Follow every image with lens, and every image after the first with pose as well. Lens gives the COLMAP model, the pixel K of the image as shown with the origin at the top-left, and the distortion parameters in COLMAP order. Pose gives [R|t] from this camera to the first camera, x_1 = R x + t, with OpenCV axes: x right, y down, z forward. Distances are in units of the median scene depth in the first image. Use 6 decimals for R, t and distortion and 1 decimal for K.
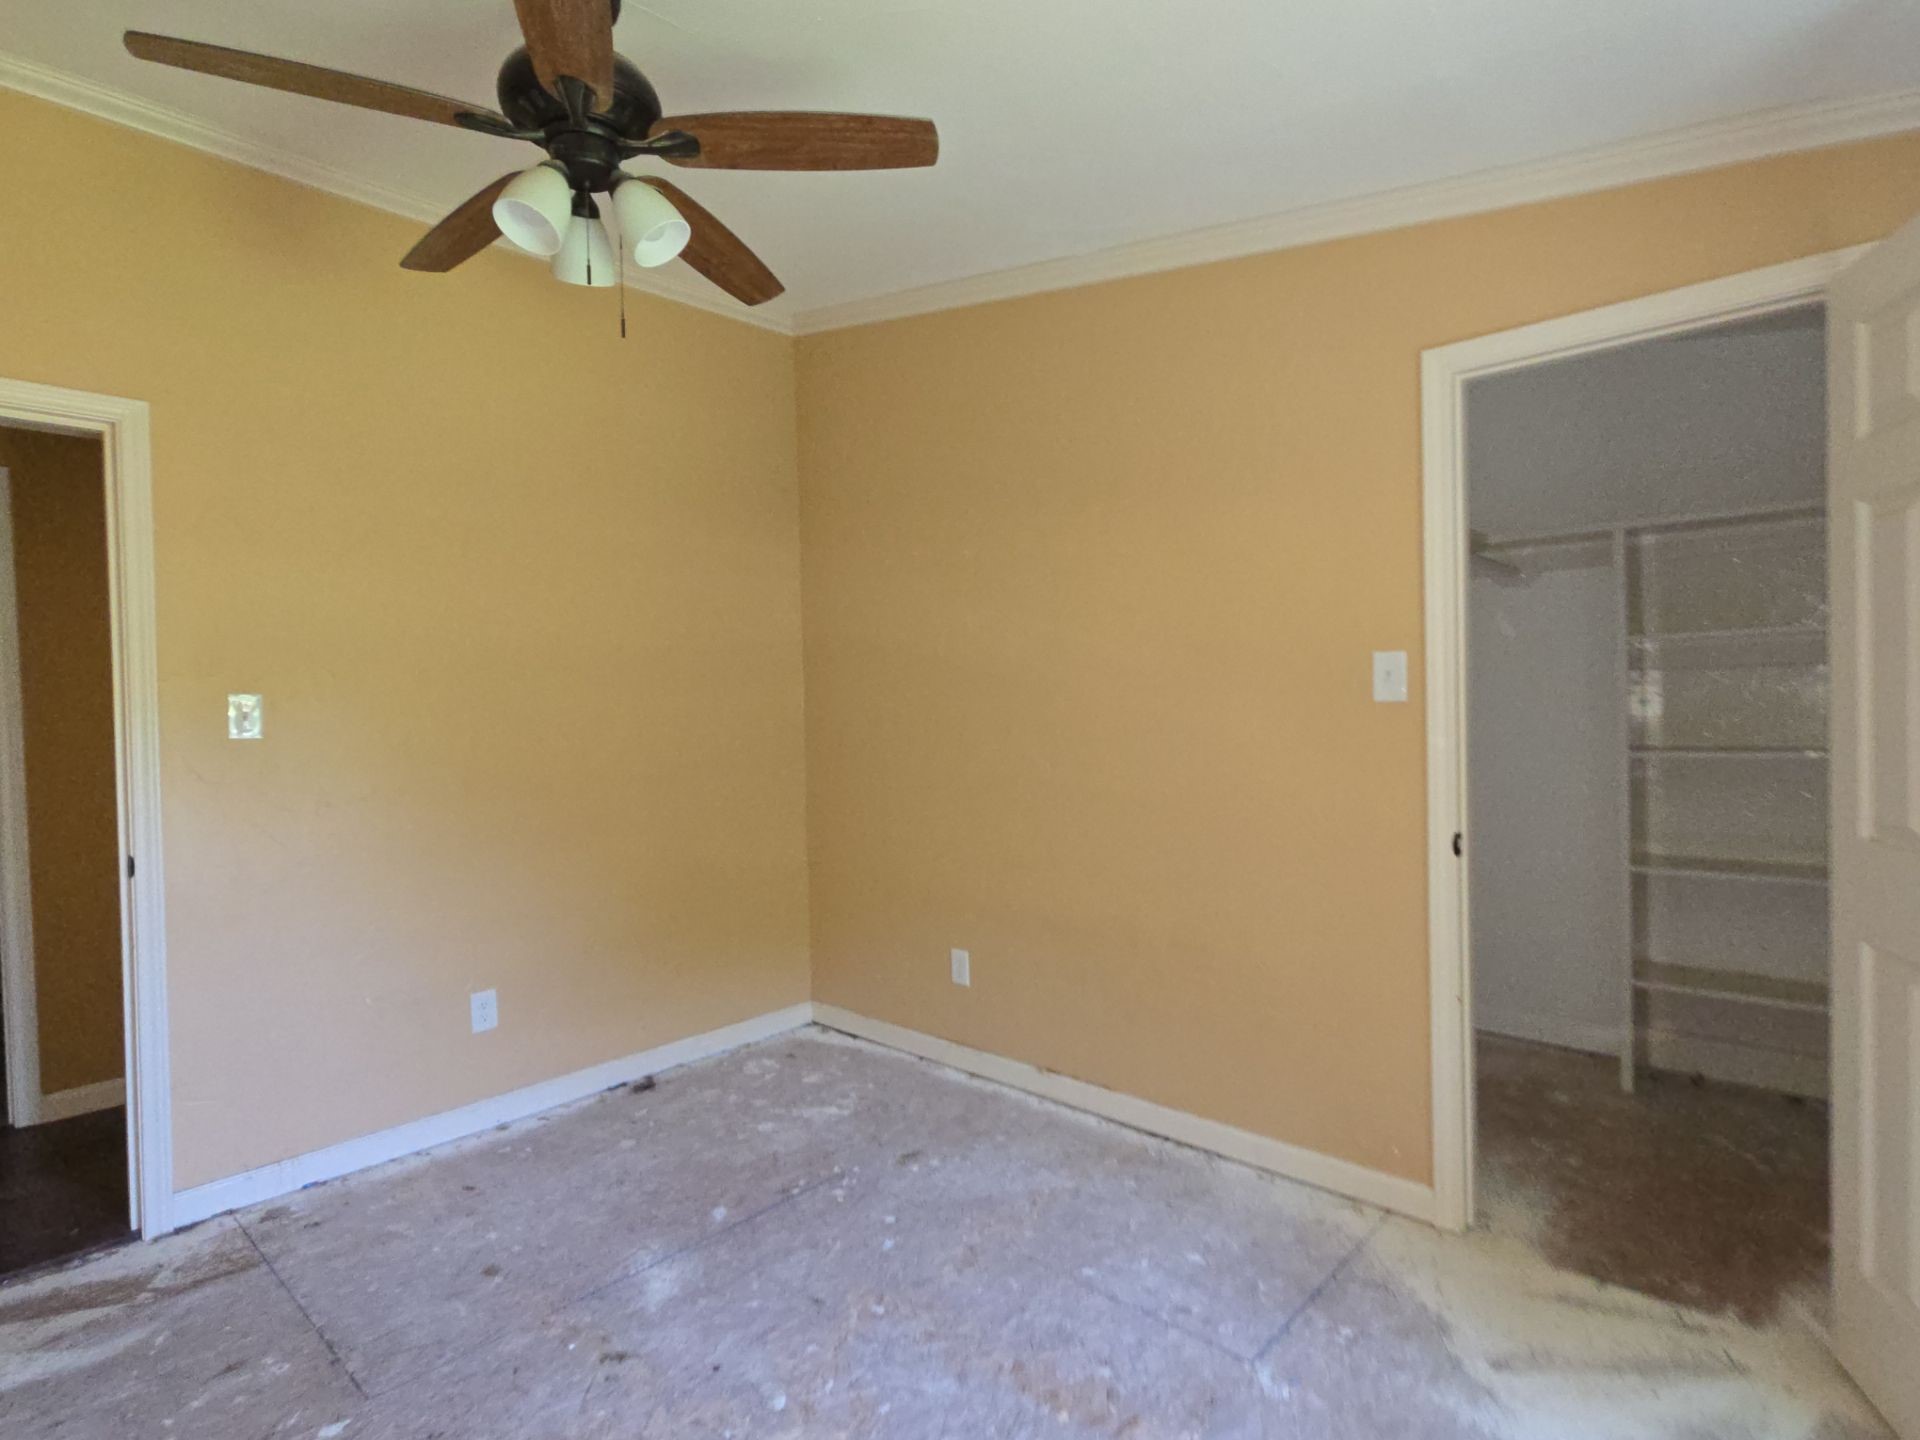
lens RADIAL K [[994.9, 0, 960.0], [0, 994.9, 720.0], [0, 0, 1]] dist [0.000848, -0.000020]
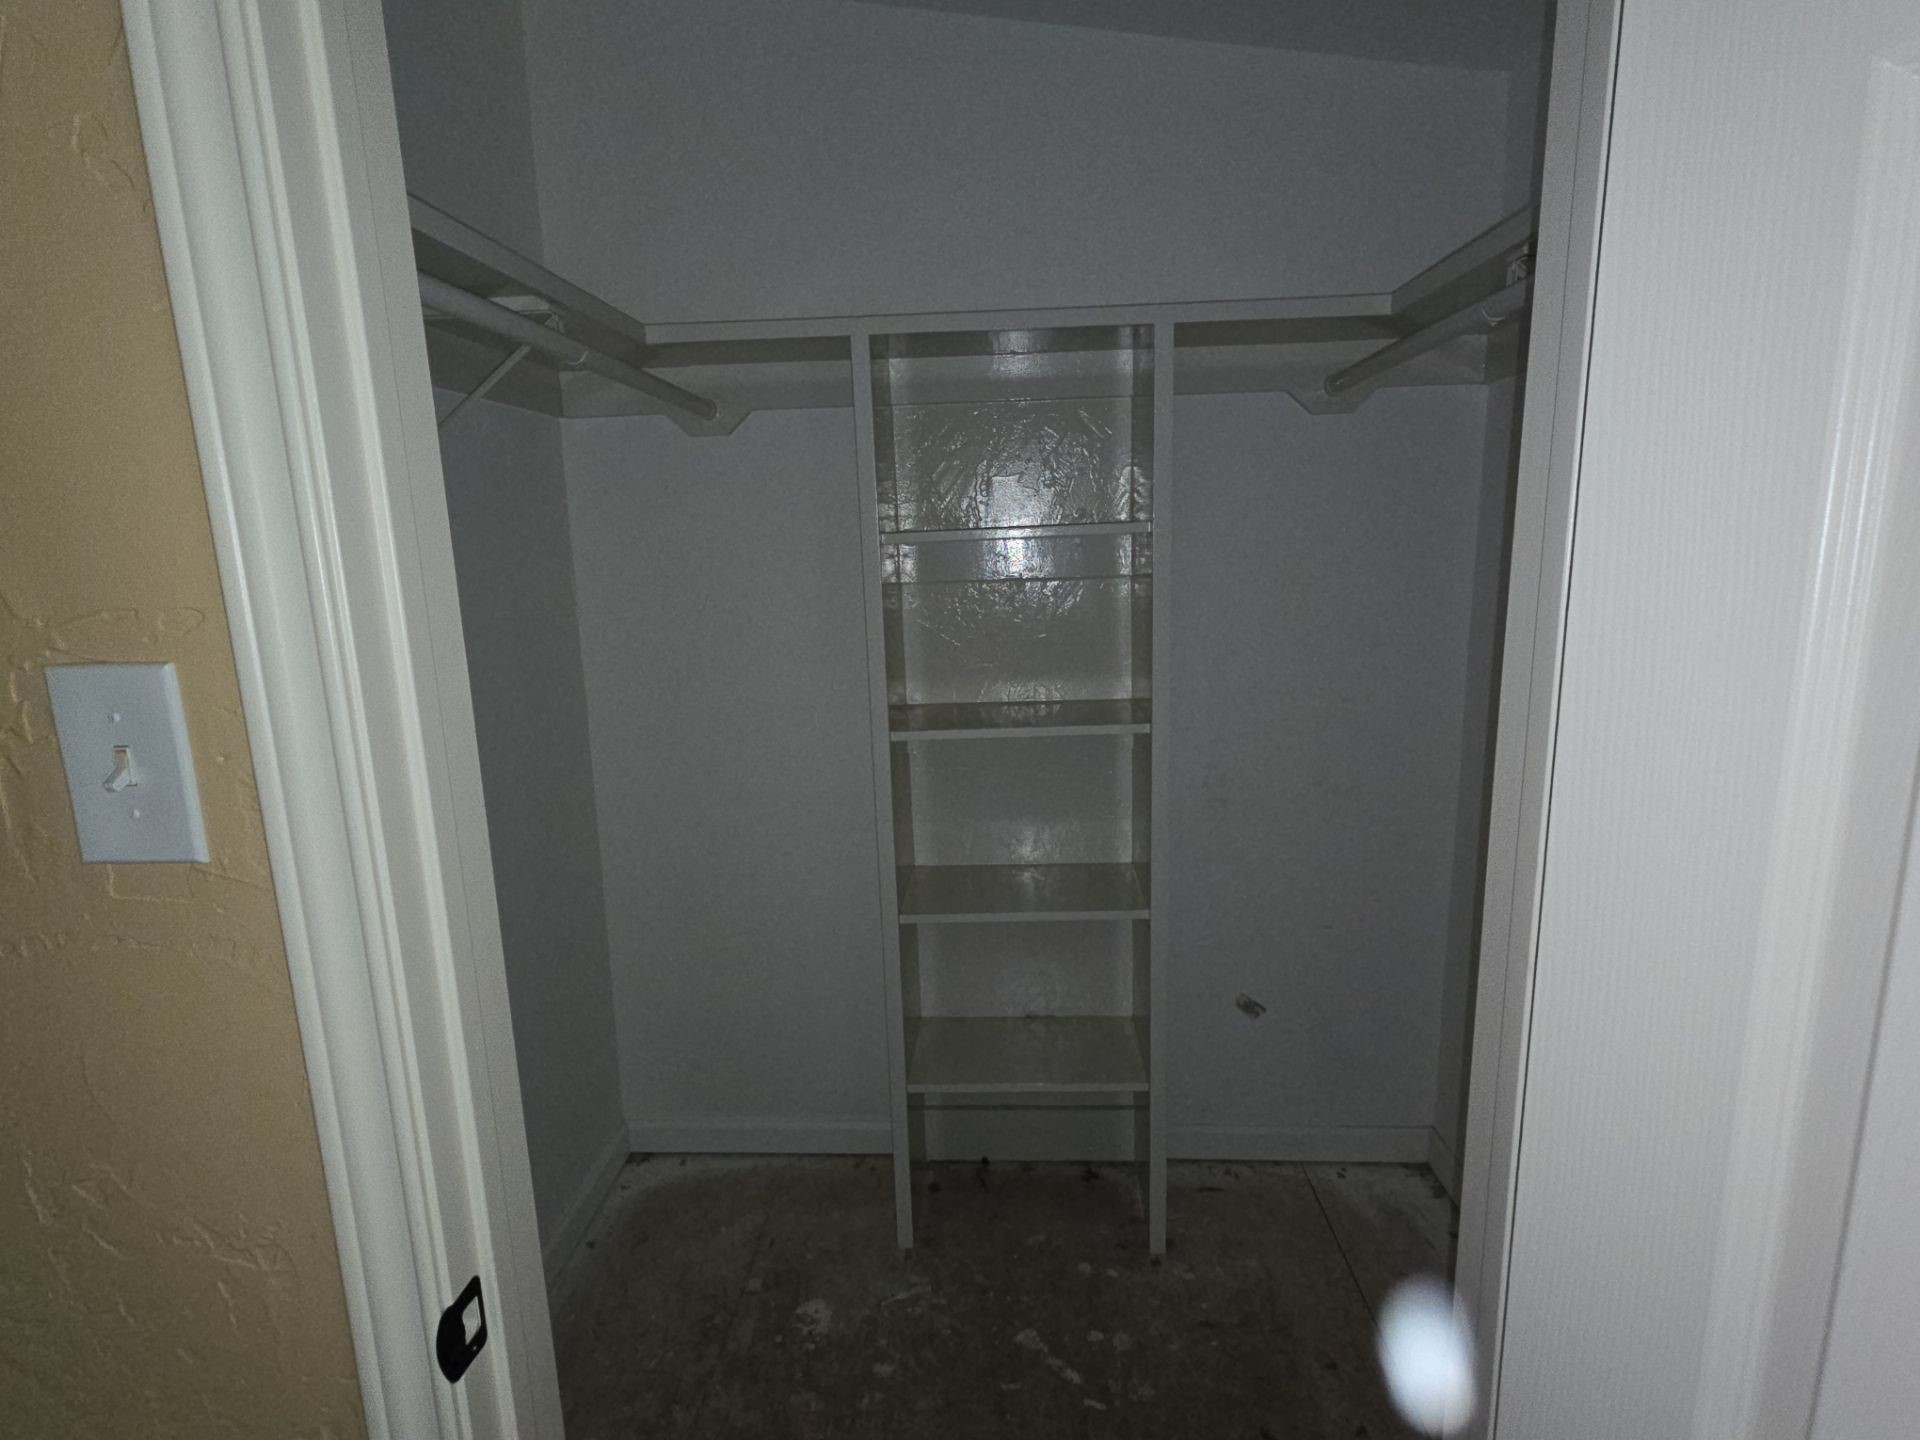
lens RADIAL K [[994.9, 0, 960.0], [0, 994.9, 720.0], [0, 0, 1]] dist [0.000848, -0.000020]
pose [[0.784758, -0.142743, 0.603141, 0.309877], [0.022380, 0.979010, 0.202579, -0.090025], [-0.619398, -0.145477, 0.771481, 0.457963]]
